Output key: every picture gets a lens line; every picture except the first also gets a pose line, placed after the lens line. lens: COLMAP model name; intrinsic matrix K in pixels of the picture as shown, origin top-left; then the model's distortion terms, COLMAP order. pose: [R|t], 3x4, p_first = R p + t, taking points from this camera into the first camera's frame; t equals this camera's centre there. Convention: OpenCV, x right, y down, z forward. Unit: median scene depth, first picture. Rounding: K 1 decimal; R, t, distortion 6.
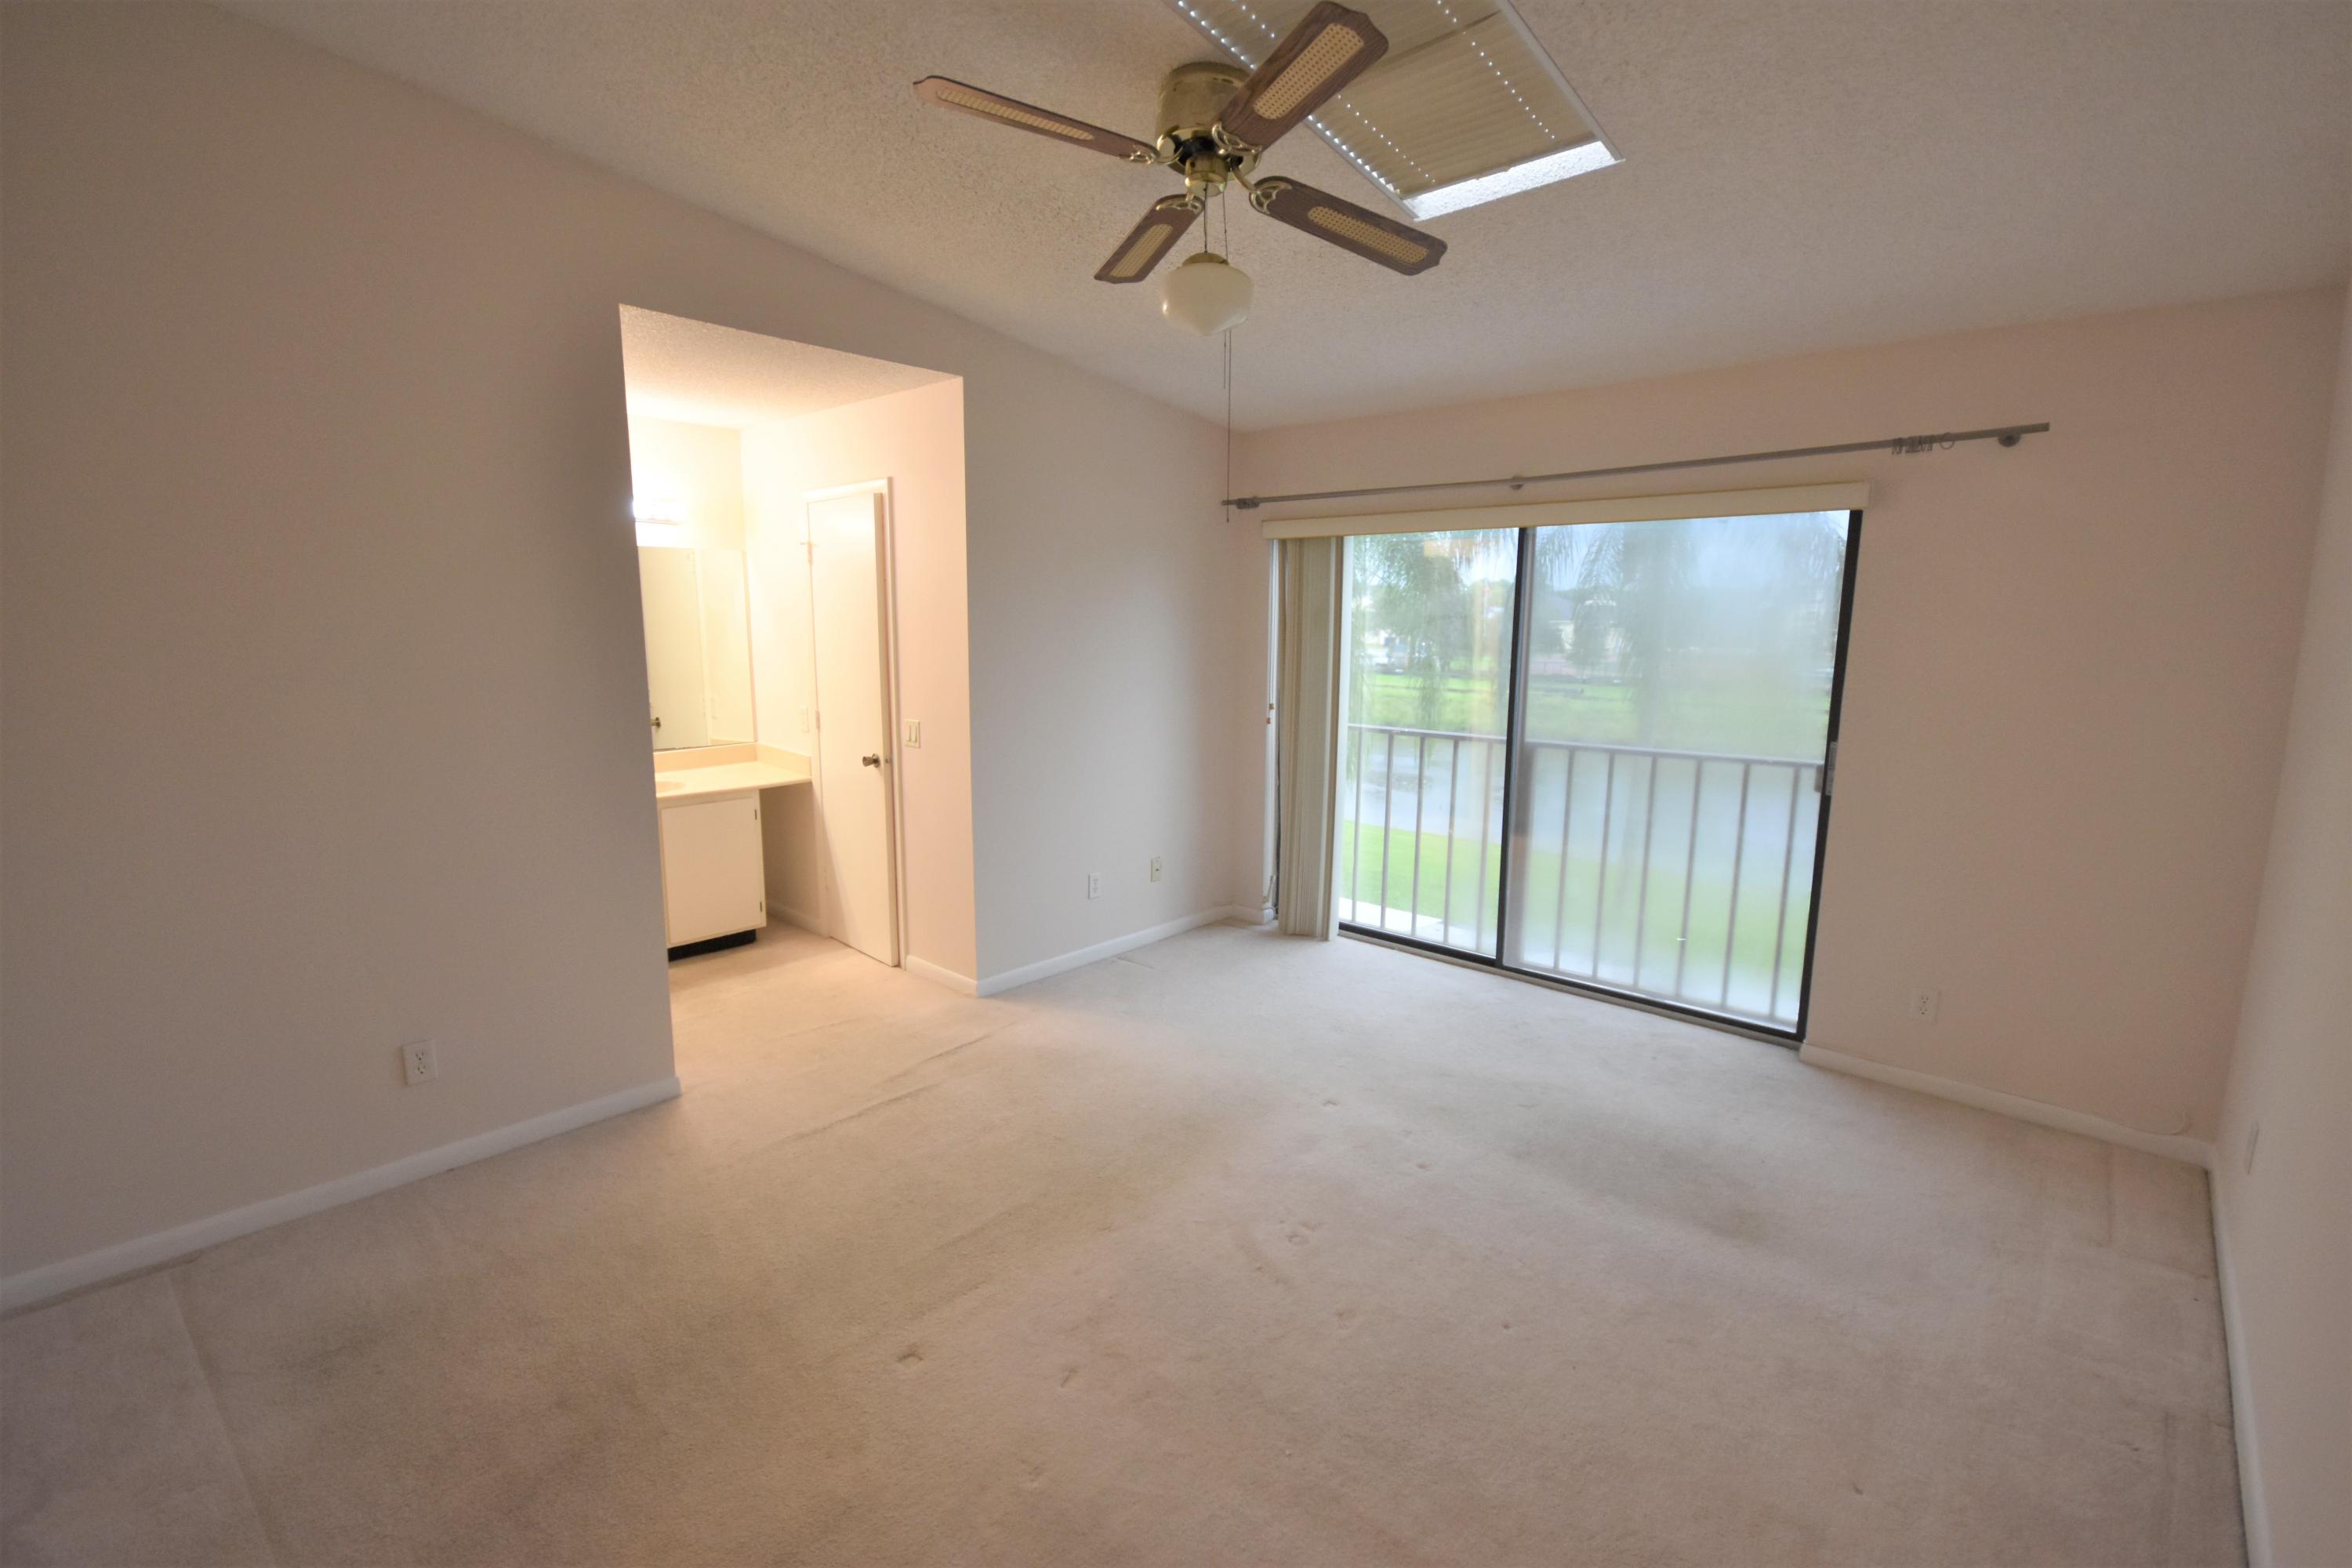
lens RADIAL K [[1013.6, 0, 1176.0], [0, 1013.6, 784.0], [0, 0, 1]] dist [-0.001125, -0.000184]
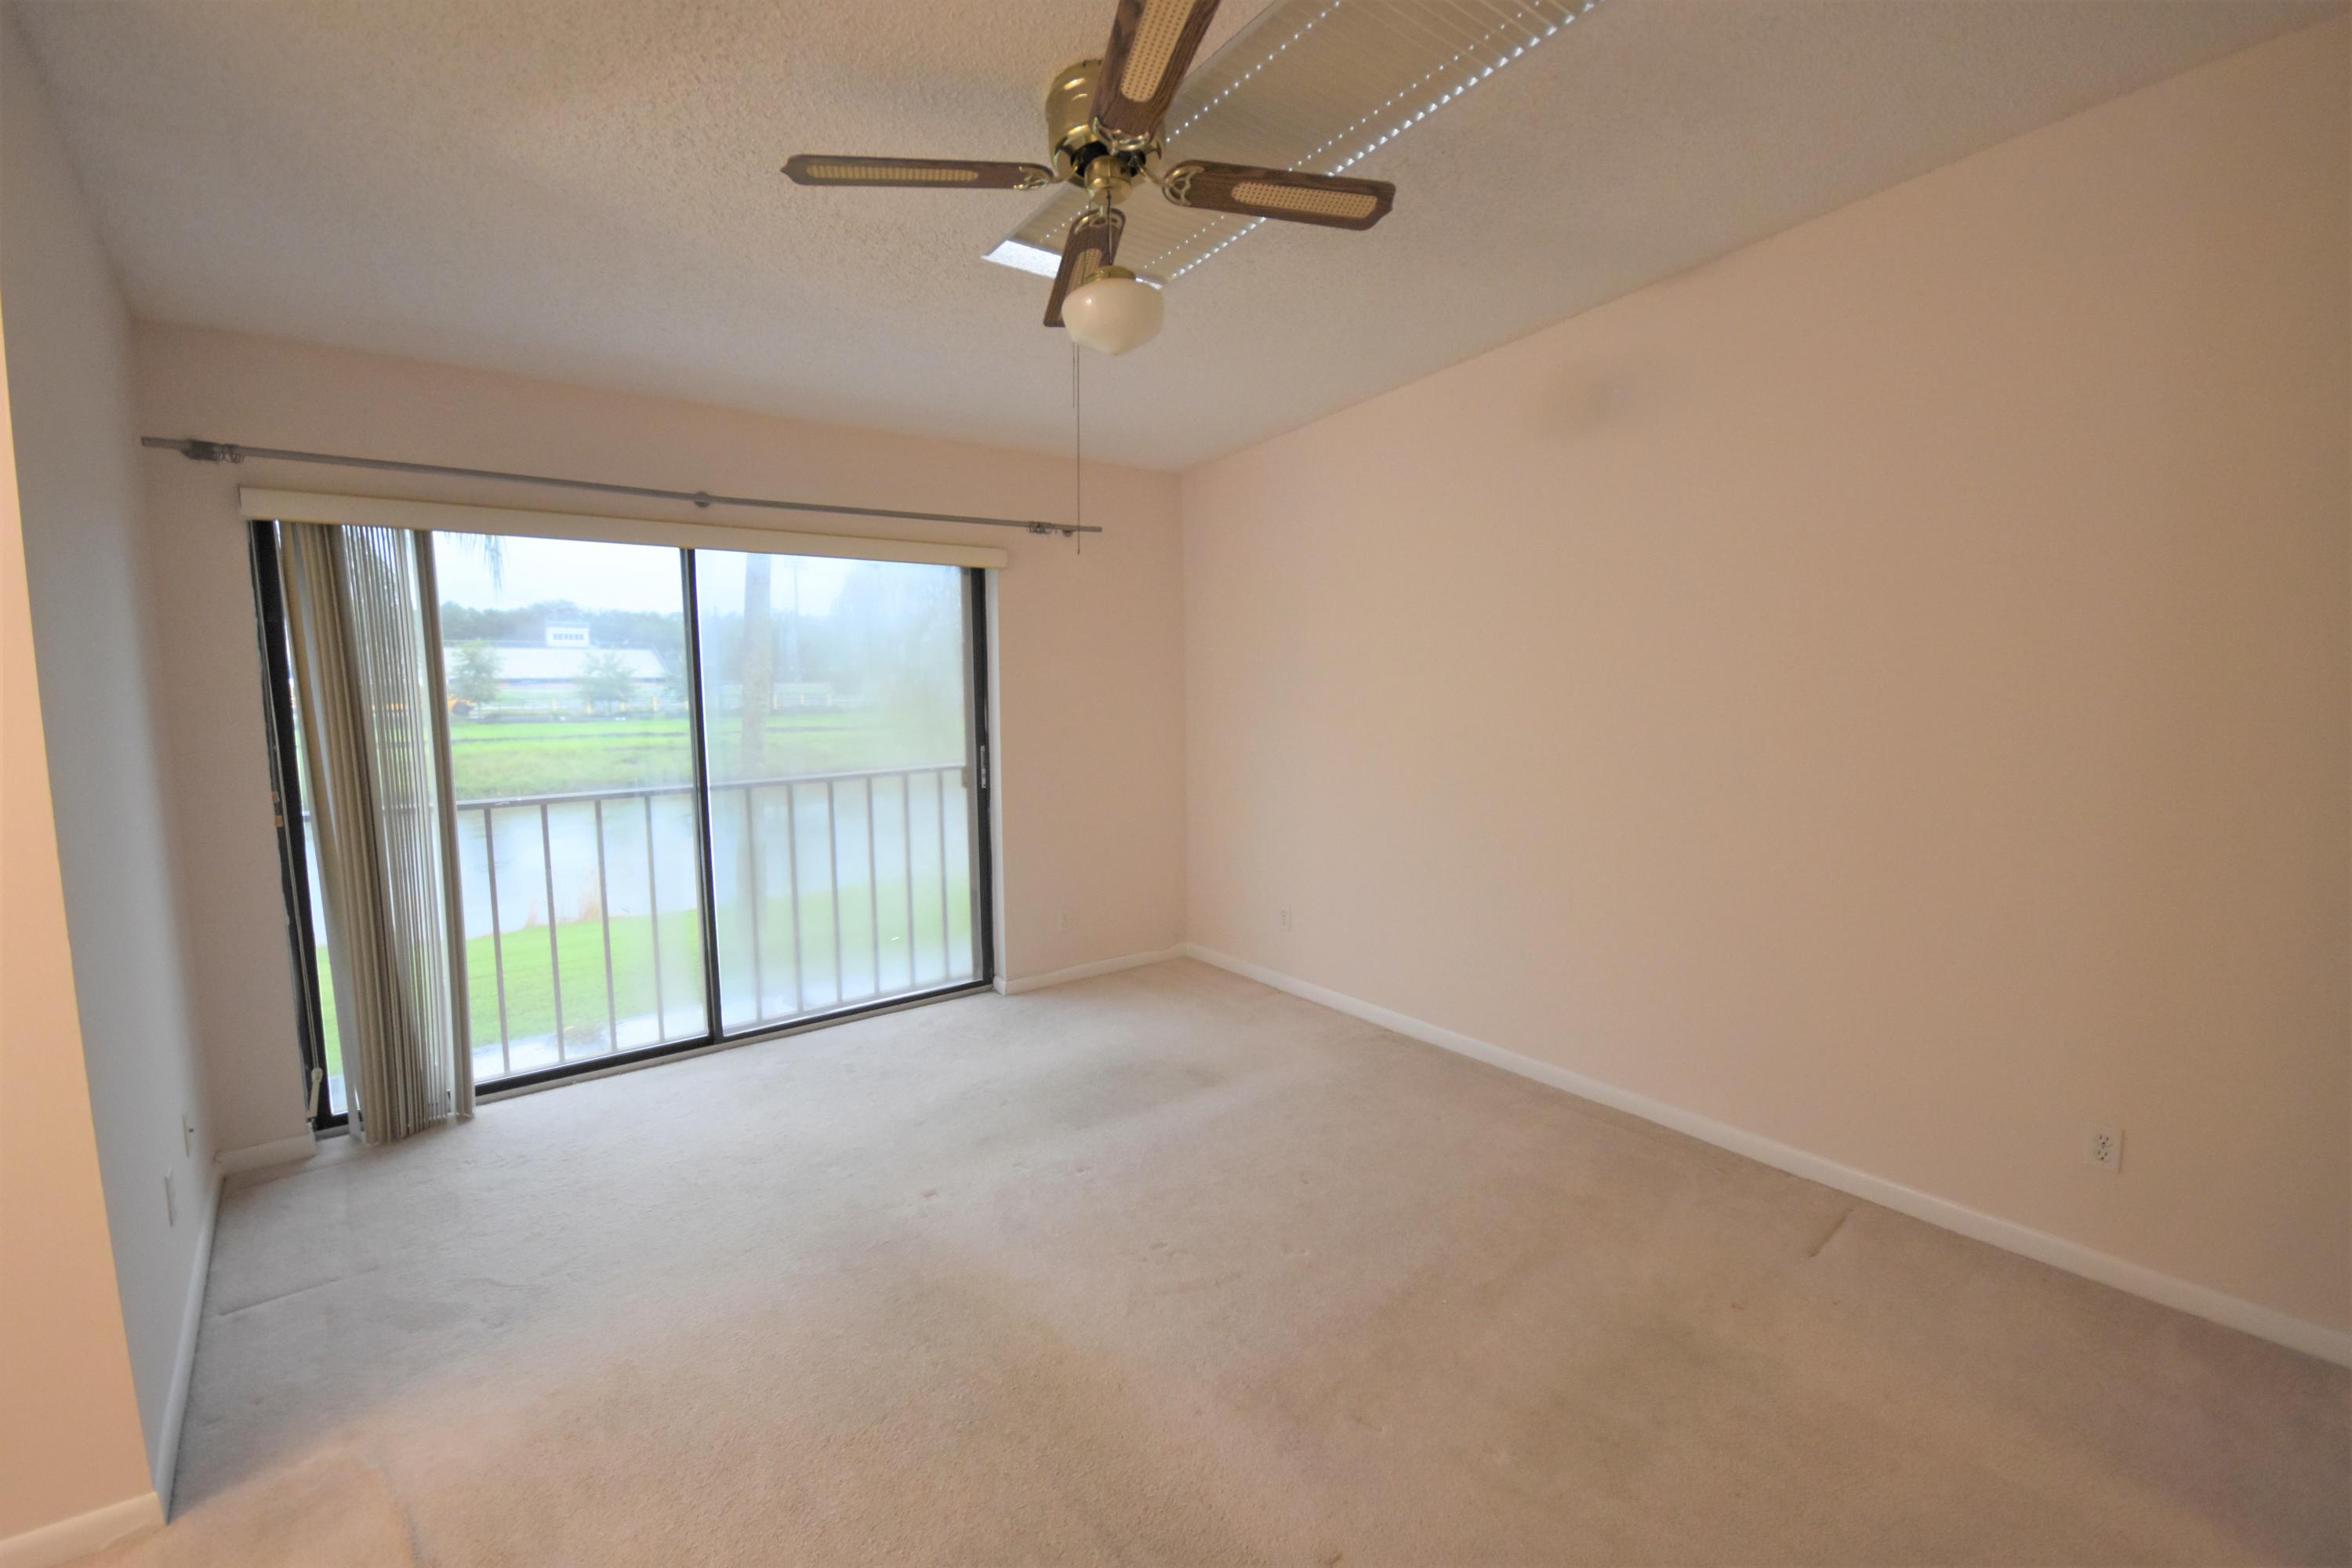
lens RADIAL K [[1036.5, 0, 1176.0], [0, 1036.5, 784.0], [0, 0, 1]] dist [-0.009921, -0.000150]
pose [[0.153958, -0.129097, 0.979608, -0.523554], [0.154171, 0.982424, 0.105238, -0.081793], [-0.975976, 0.134825, 0.171155, 0.466571]]
